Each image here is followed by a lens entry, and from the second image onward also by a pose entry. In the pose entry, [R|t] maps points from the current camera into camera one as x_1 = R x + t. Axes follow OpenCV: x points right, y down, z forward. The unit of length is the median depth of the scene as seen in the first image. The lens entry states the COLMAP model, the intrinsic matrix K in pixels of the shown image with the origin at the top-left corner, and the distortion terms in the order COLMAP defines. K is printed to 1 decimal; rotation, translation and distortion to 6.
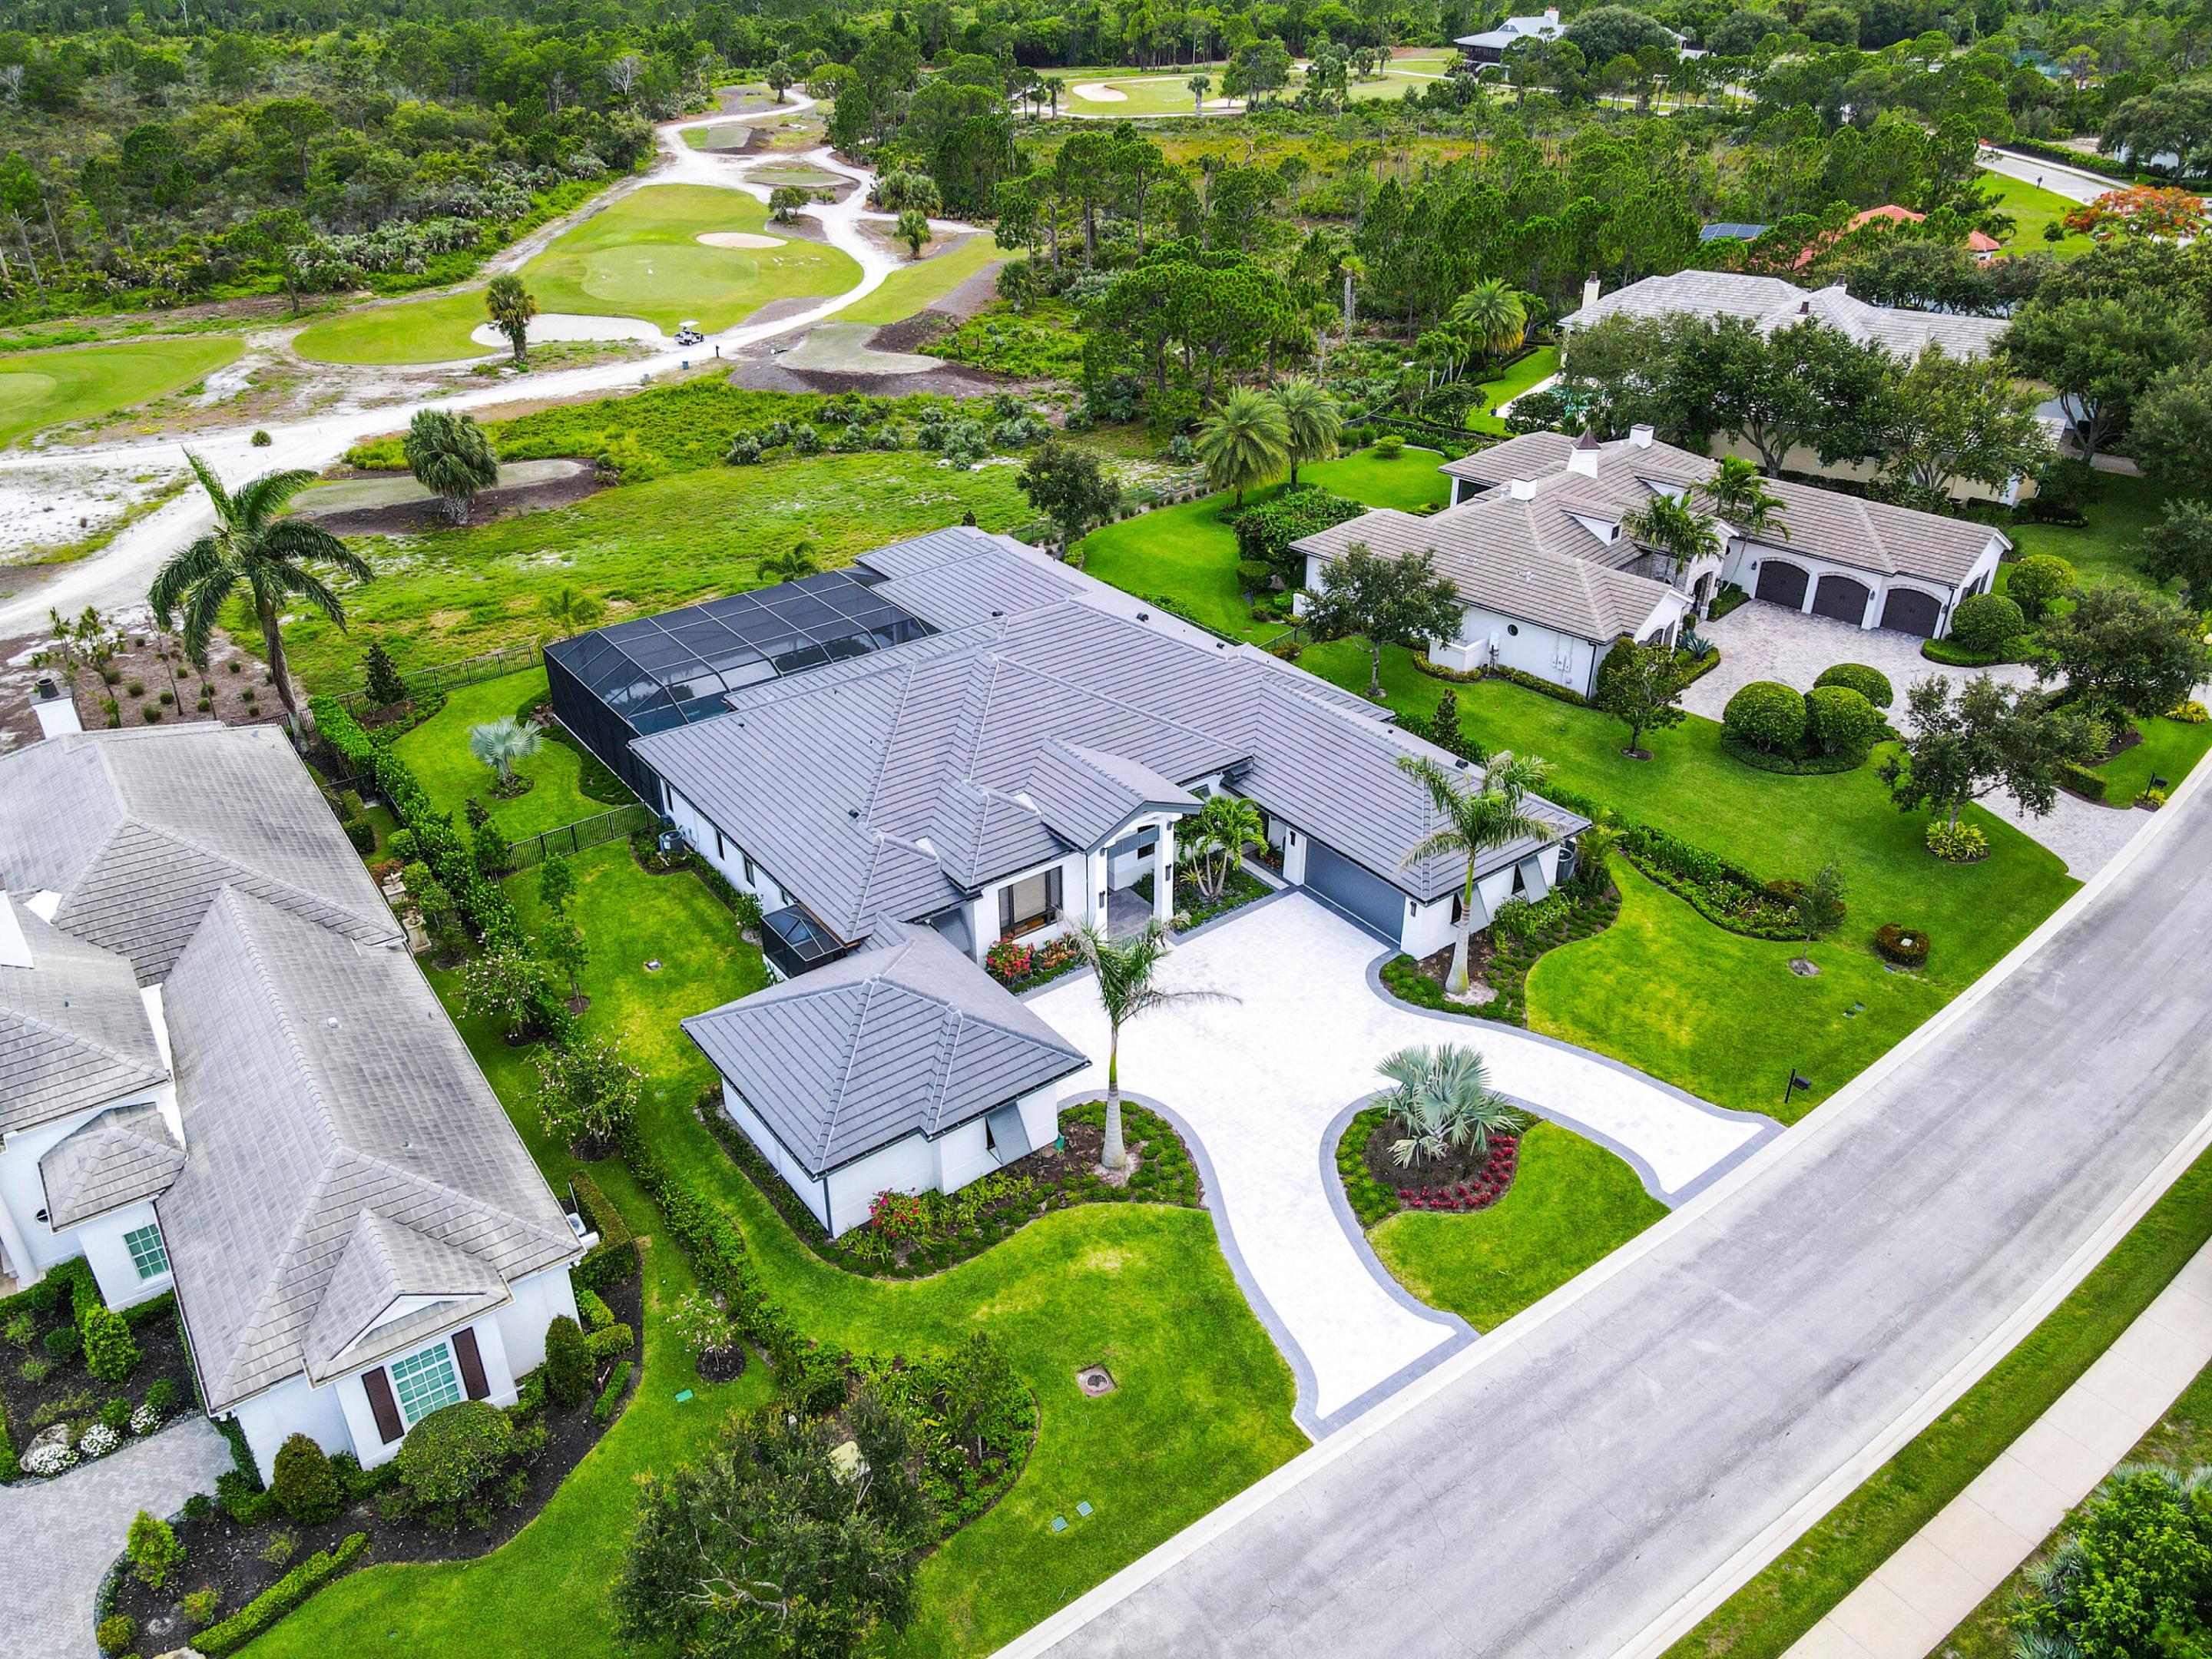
lens RADIAL K [[1594.0, 0, 1113.2], [0, 1594.0, 835.8], [0, 0, 1]] dist [0.022274, -0.005896]
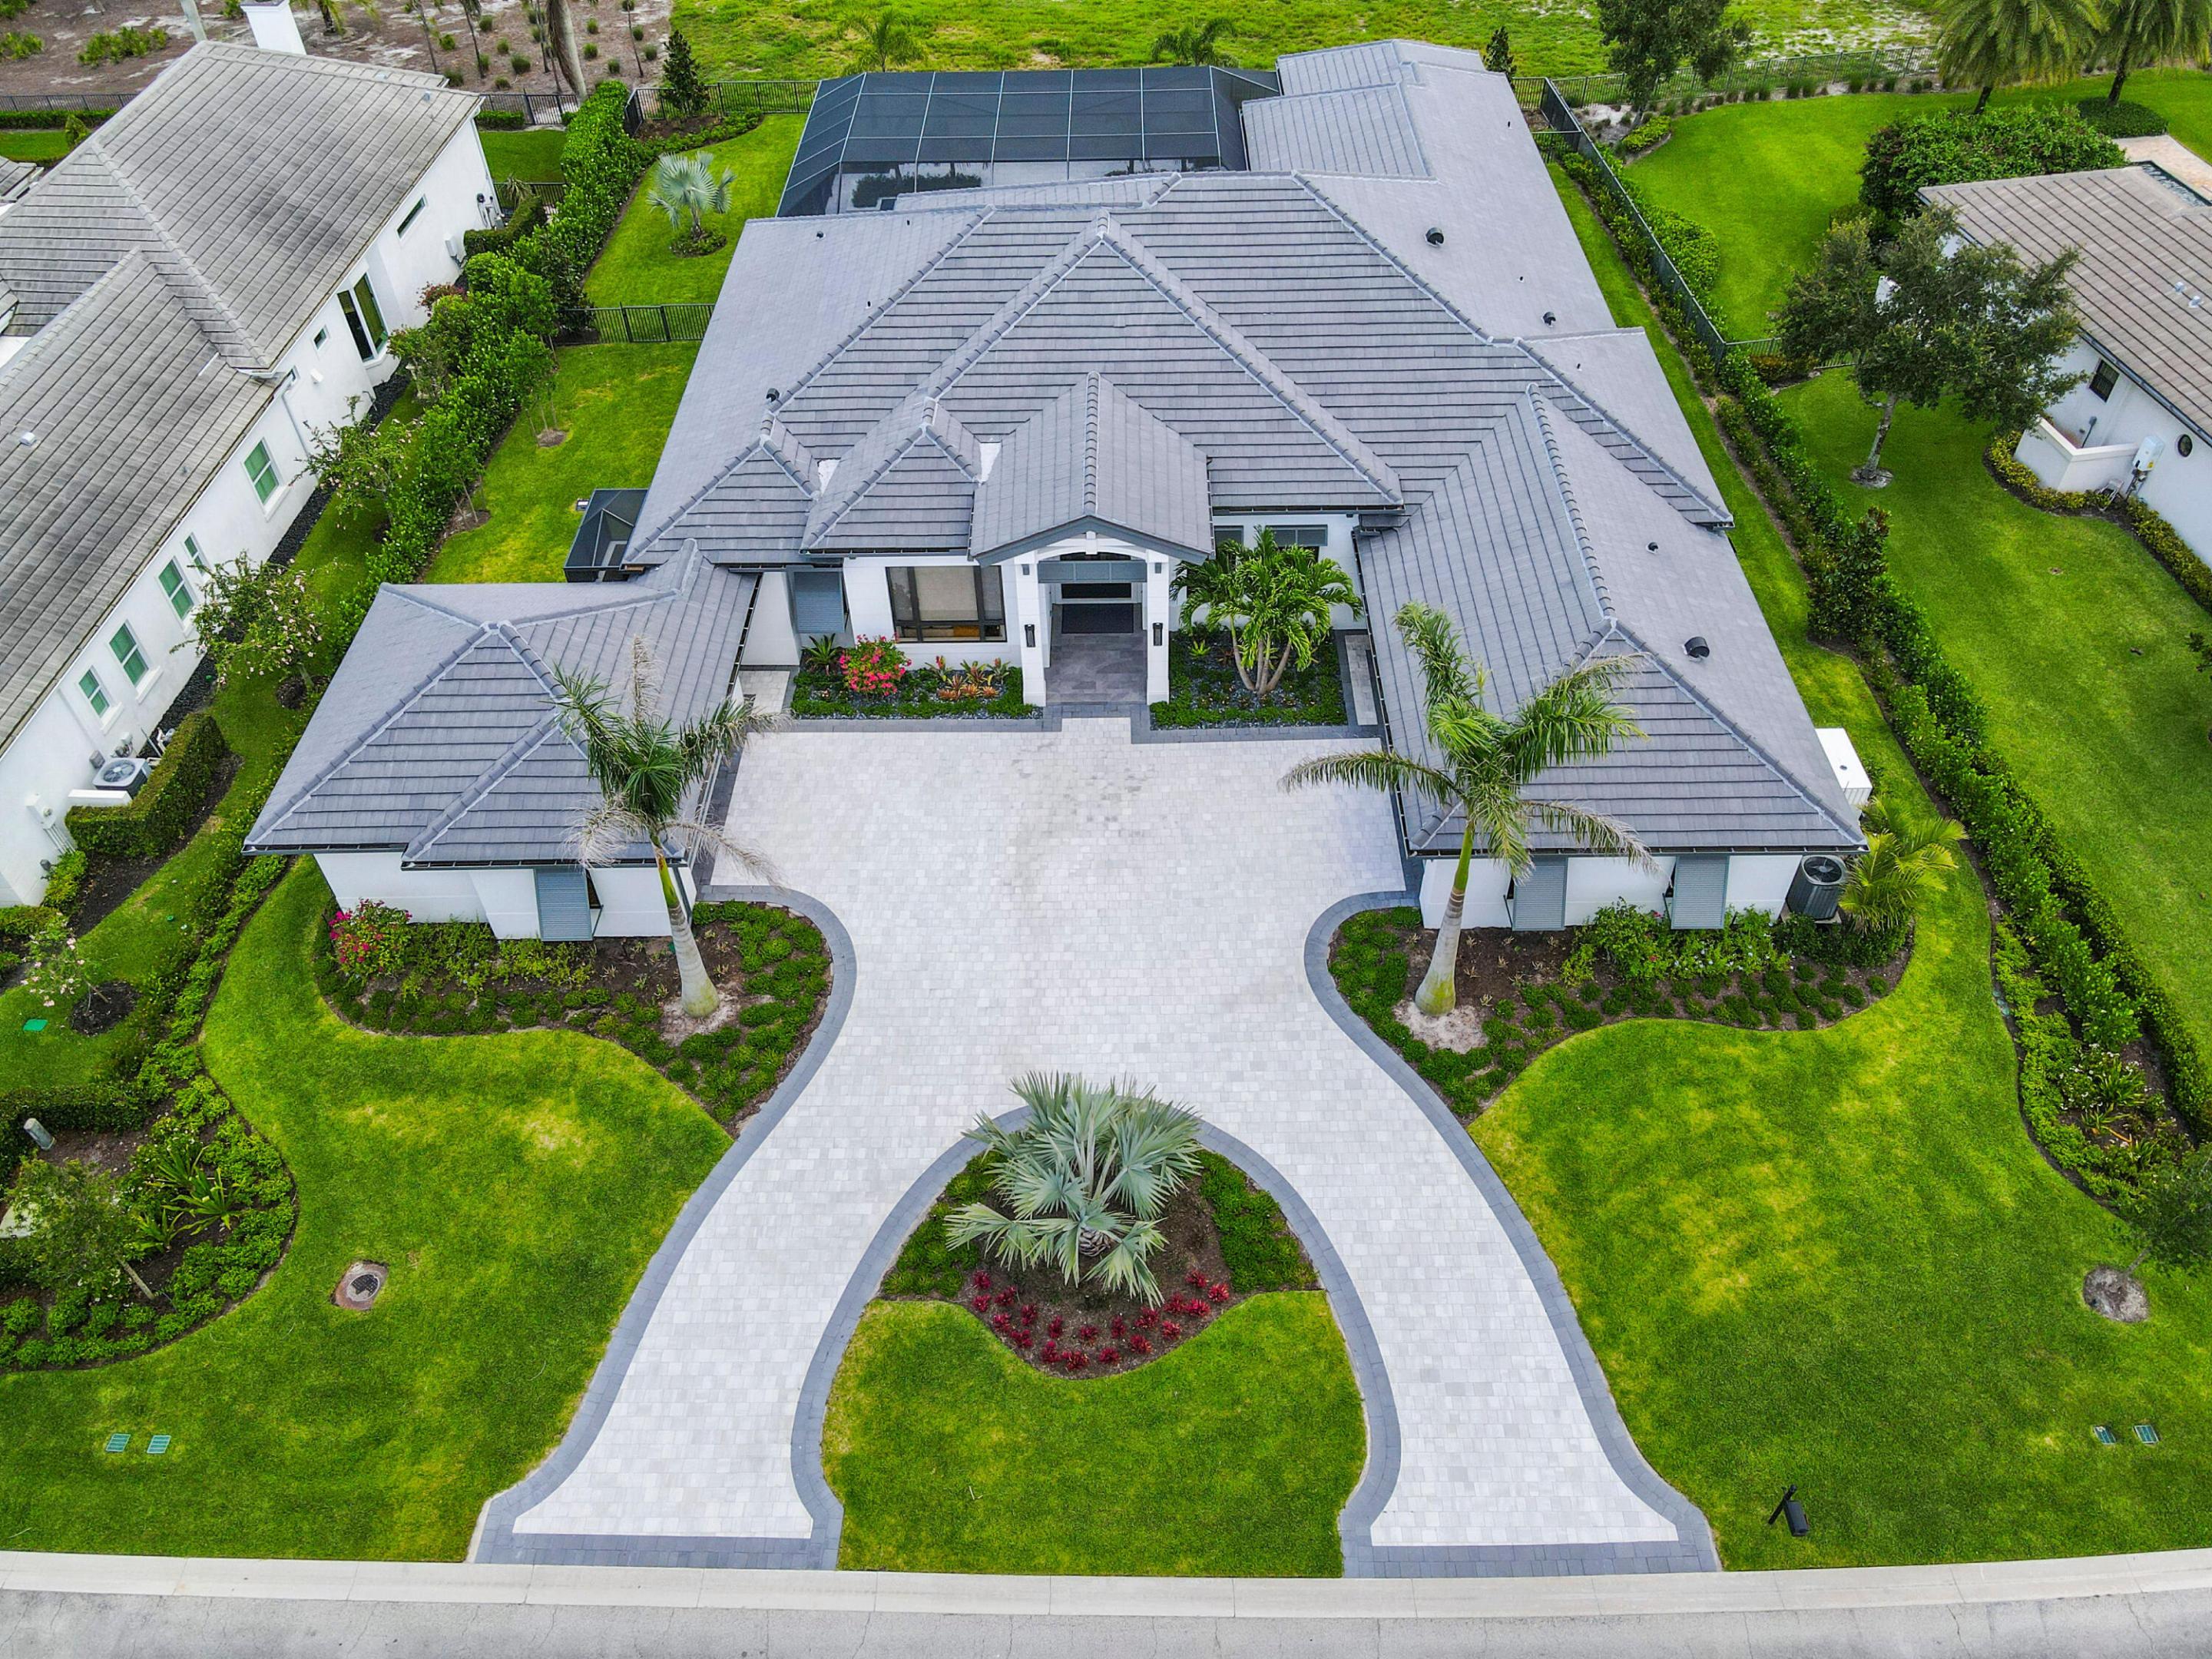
lens RADIAL K [[1588.7, 0, 1116.4], [0, 1588.7, 823.1], [0, 0, 1]] dist [0.010103, 0.004512]
pose [[0.797845, 0.422520, -0.430023, 0.353935], [-0.292503, 0.895024, 0.336710, -0.128923], [0.527148, -0.142860, 0.837679, 0.470588]]
